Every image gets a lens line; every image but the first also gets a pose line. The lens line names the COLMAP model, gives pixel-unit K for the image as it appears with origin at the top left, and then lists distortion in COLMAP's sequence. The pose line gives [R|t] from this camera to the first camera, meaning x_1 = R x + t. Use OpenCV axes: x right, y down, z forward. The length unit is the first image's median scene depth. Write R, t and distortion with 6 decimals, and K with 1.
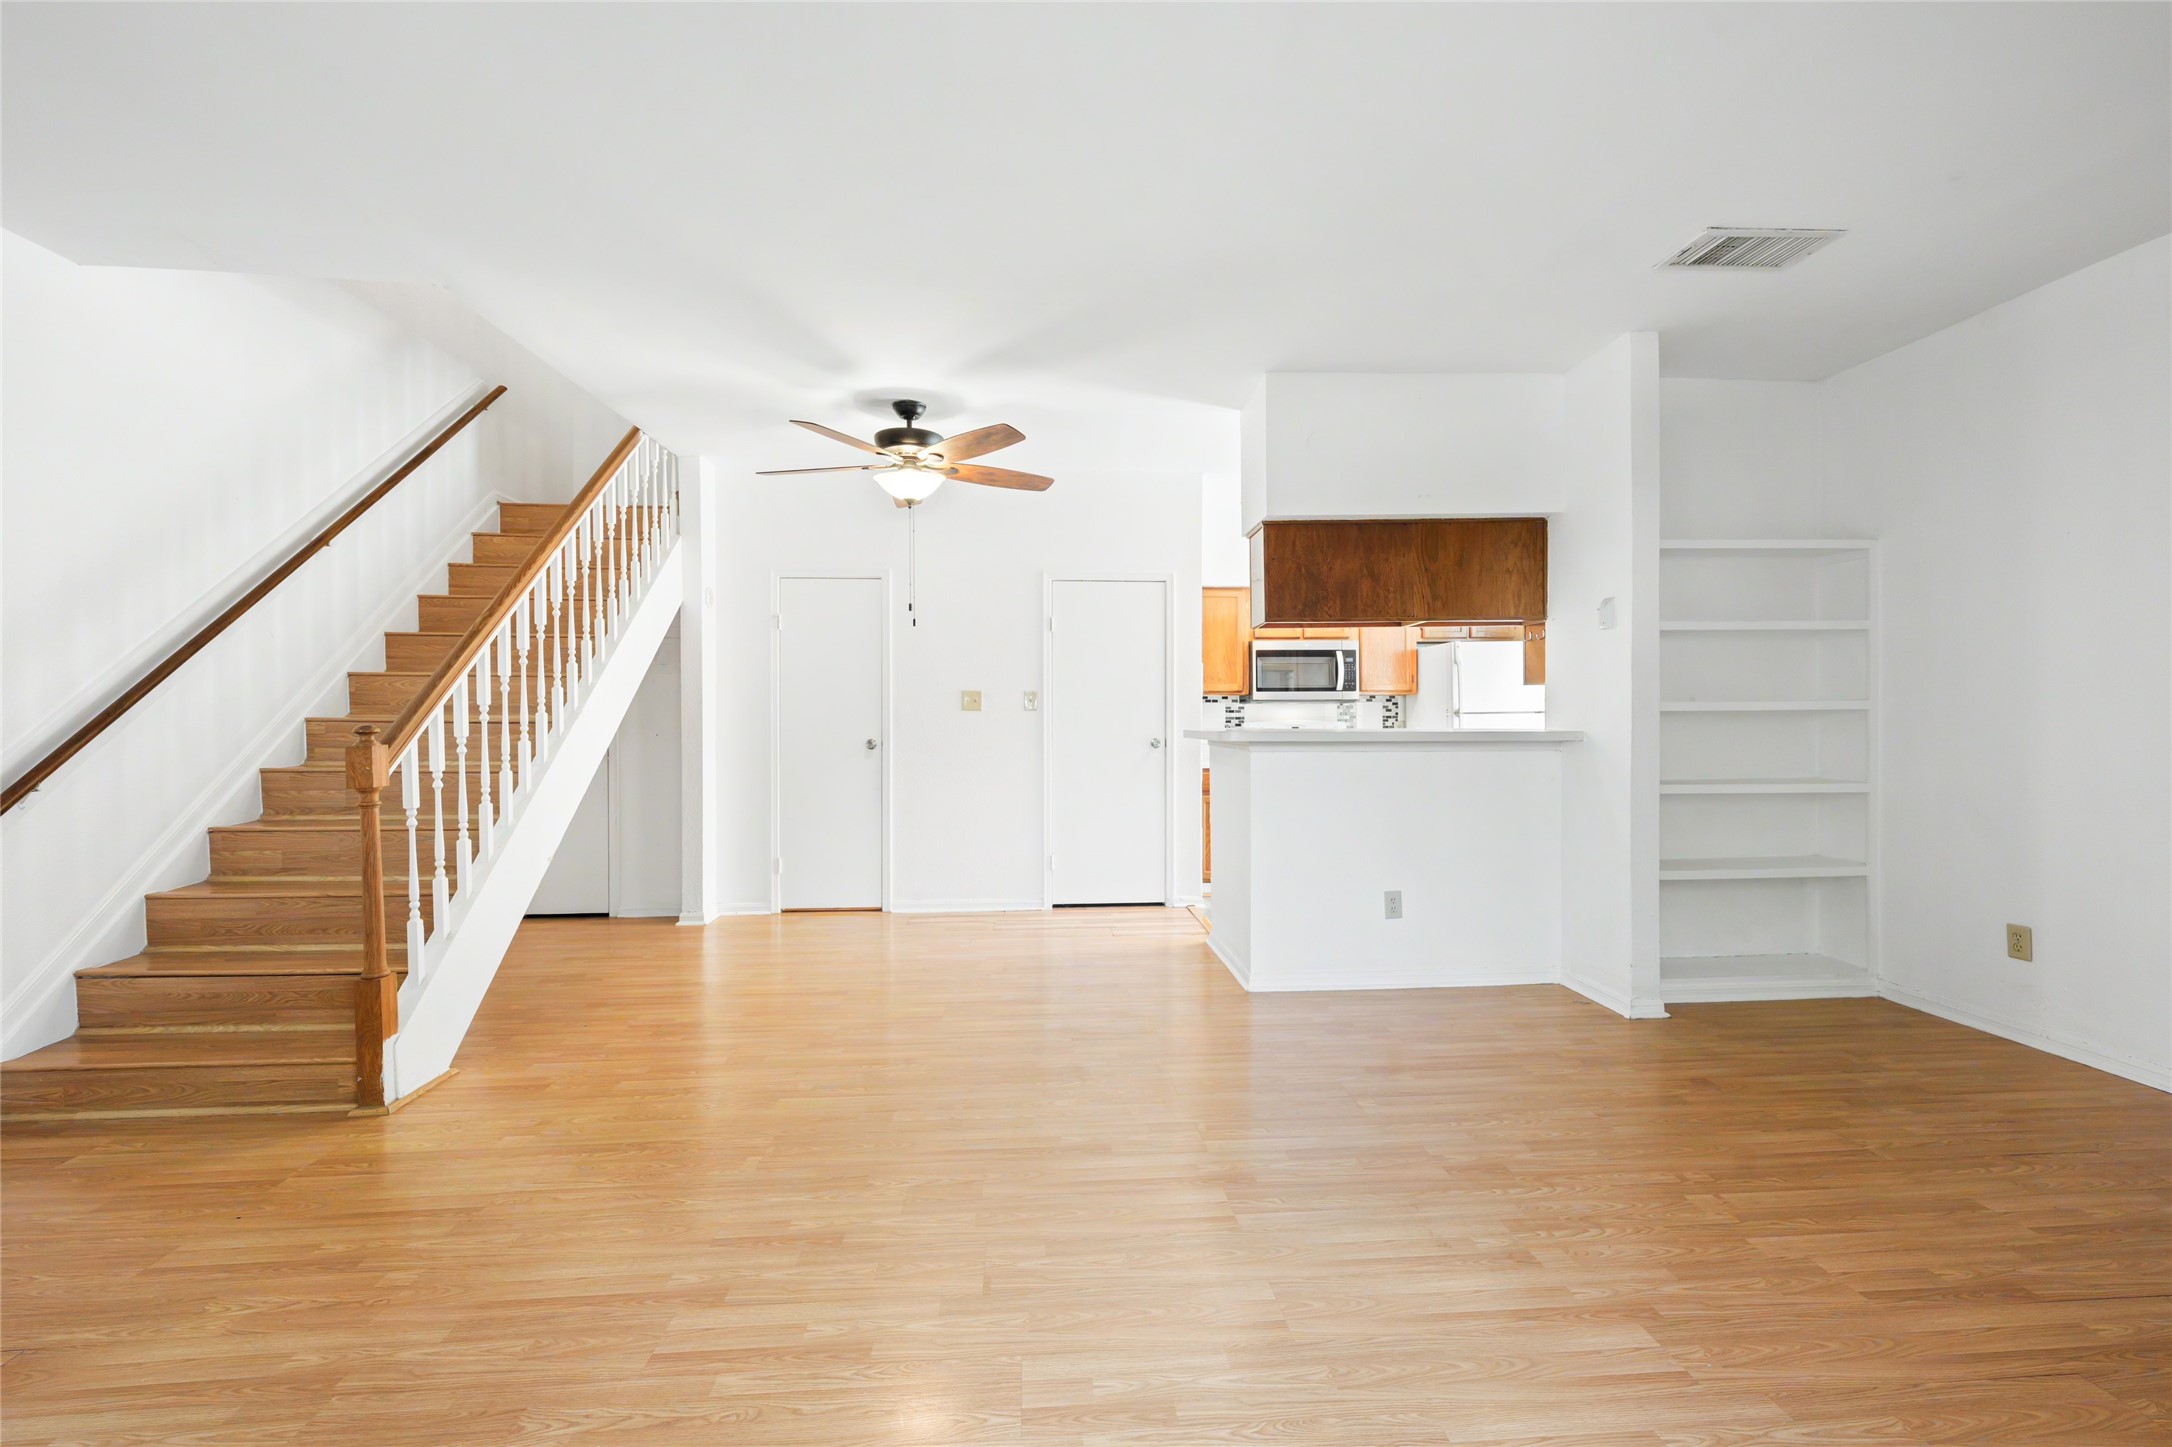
lens RADIAL K [[920.3, 0, 1094.3], [0, 920.3, 705.0], [0, 0, 1]] dist [-0.001359, -0.000329]
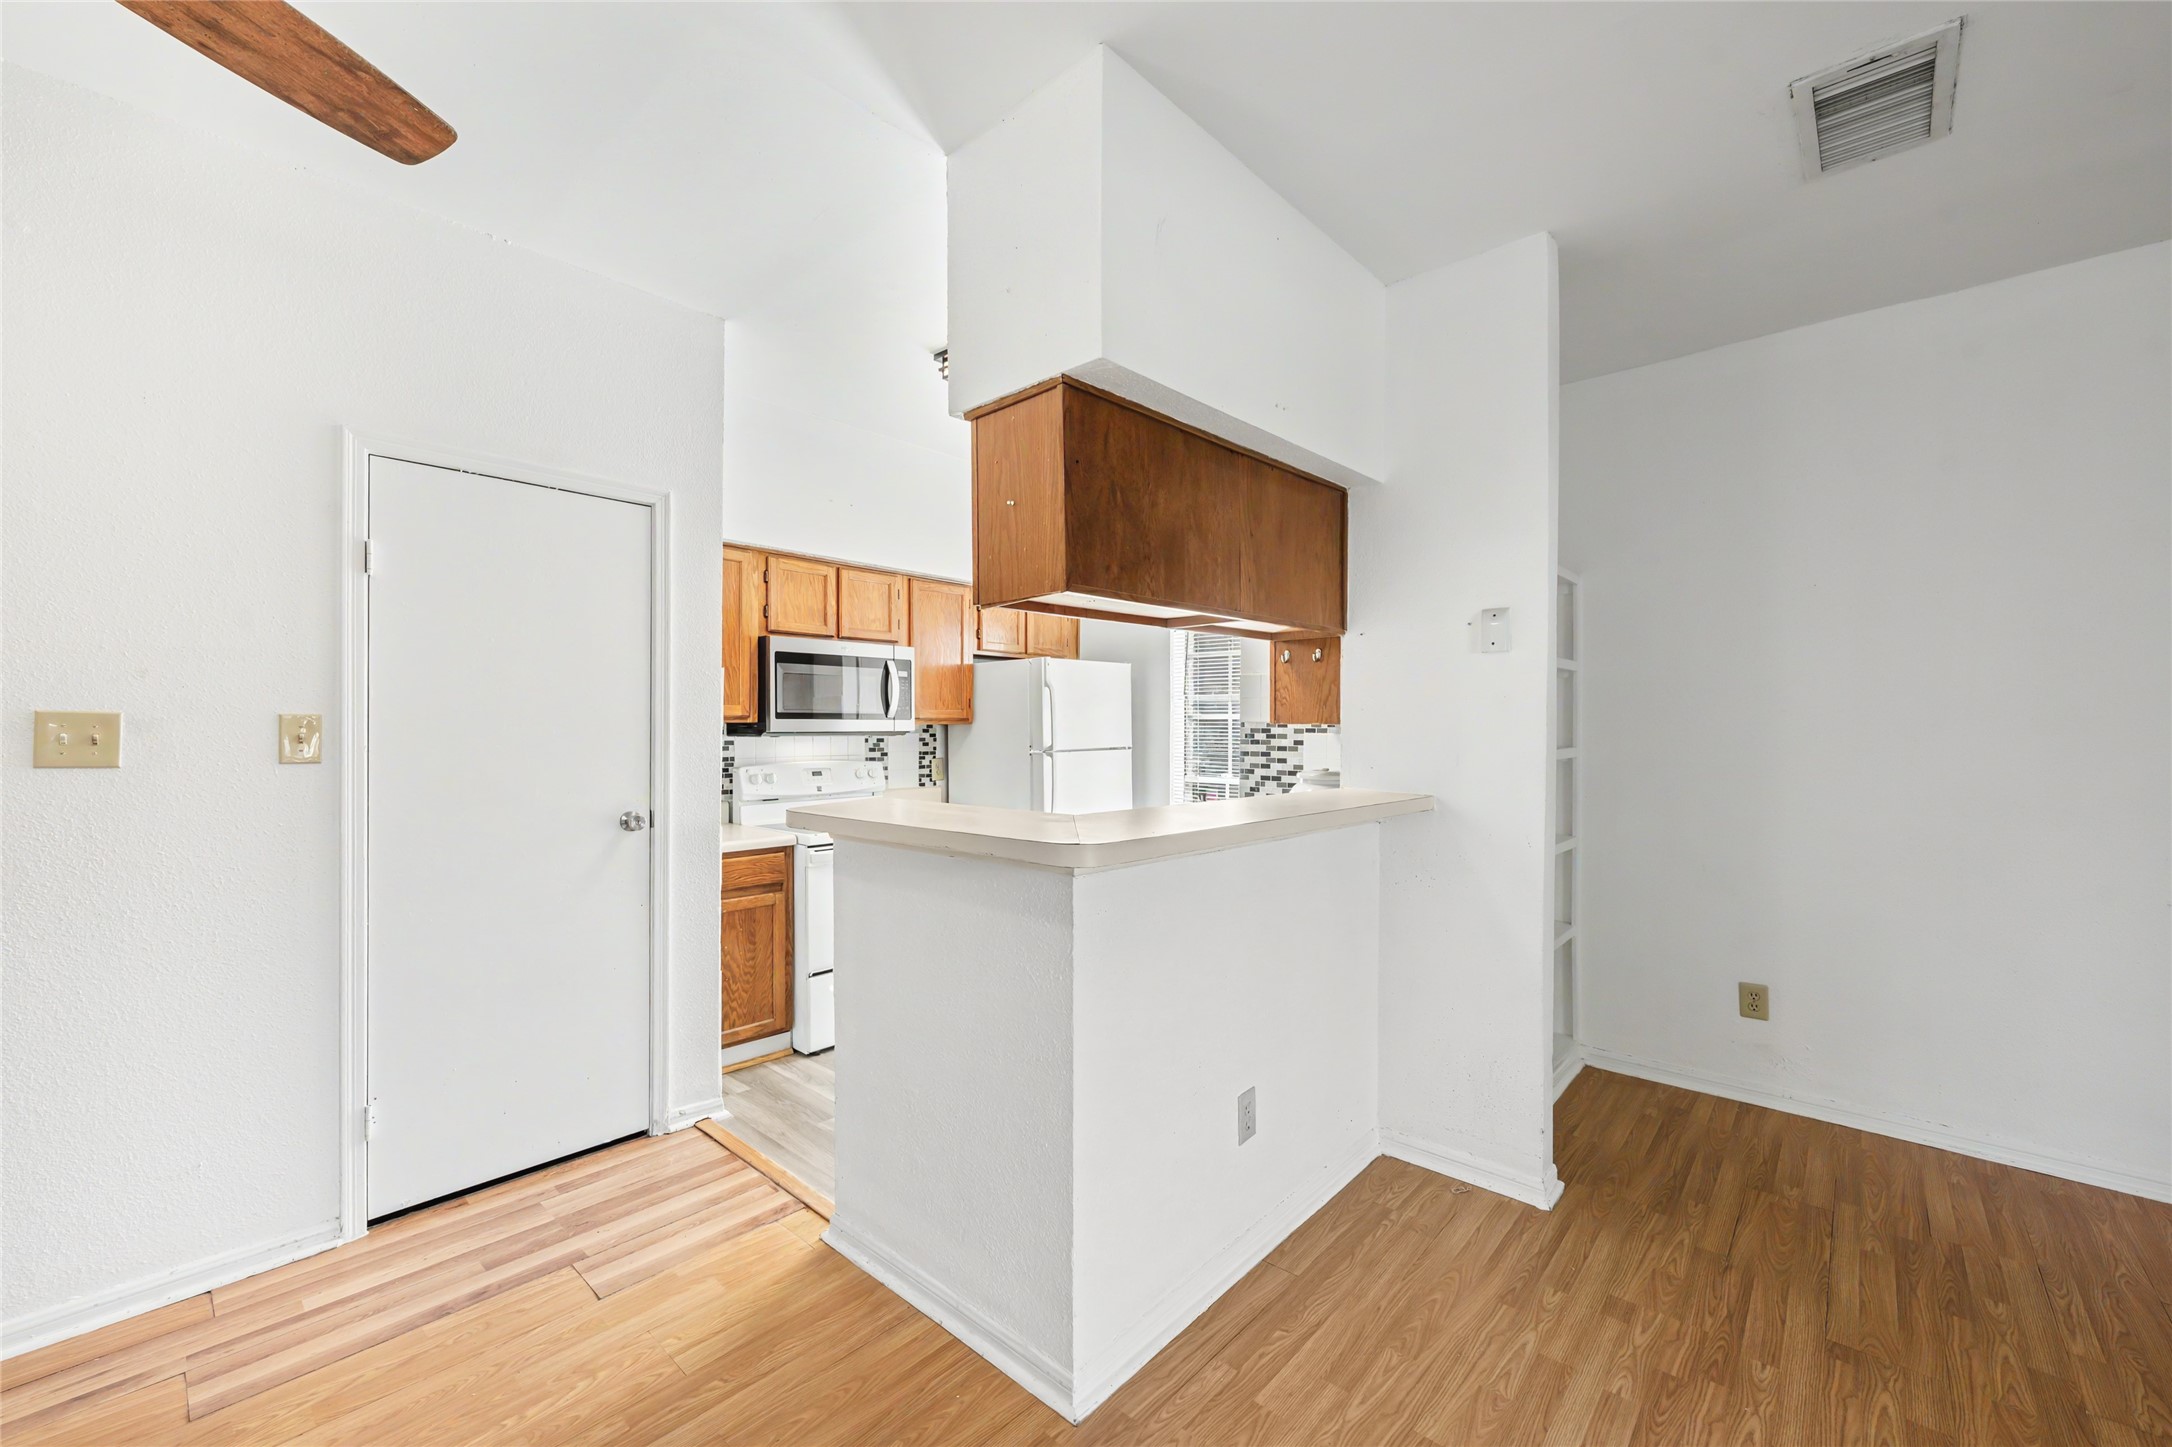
lens RADIAL K [[856.7, 0, 1083.9], [0, 856.7, 728.1], [0, 0, 1]] dist [-0.003265, -0.000438]
pose [[0.724175, 0.003699, 0.689606, -0.111599], [-0.012757, 0.999886, 0.008033, -0.024514], [-0.689498, -0.014614, 0.724140, 0.694256]]
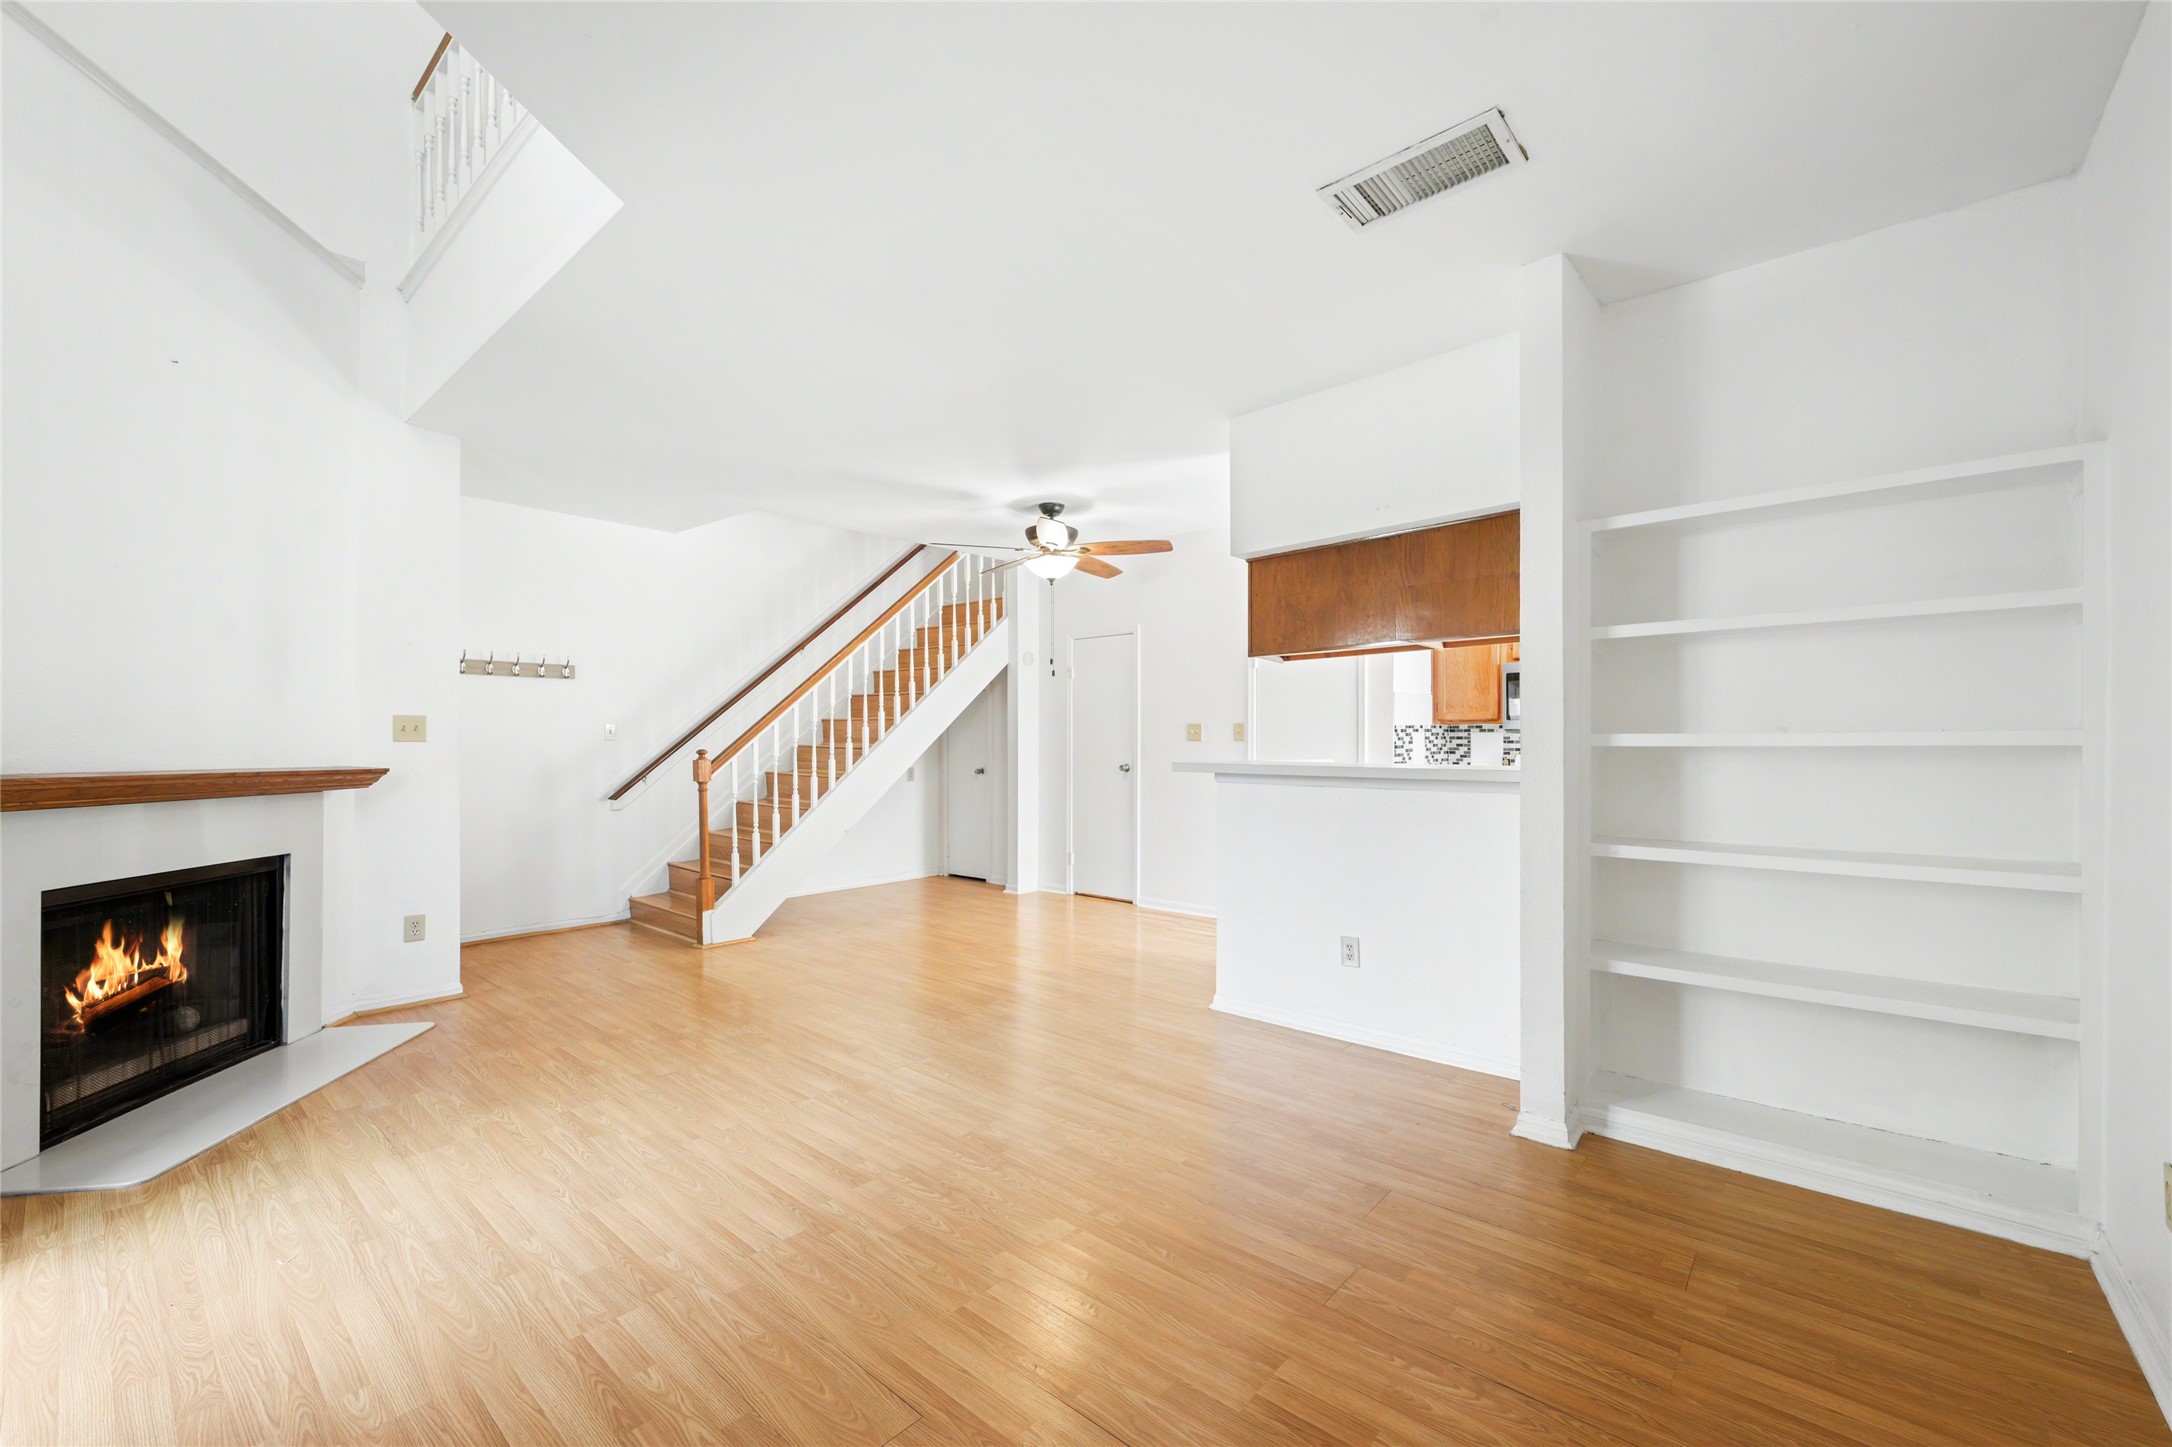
lens RADIAL K [[871.0, 0, 1085.0], [0, 871.0, 728.7], [0, 0, 1]] dist [-0.002510, -0.000217]
pose [[0.706238, -0.006995, -0.707940, 0.766427], [0.004863, 0.999976, -0.005030, -0.006169], [0.707958, 0.000110, 0.706254, 0.186520]]
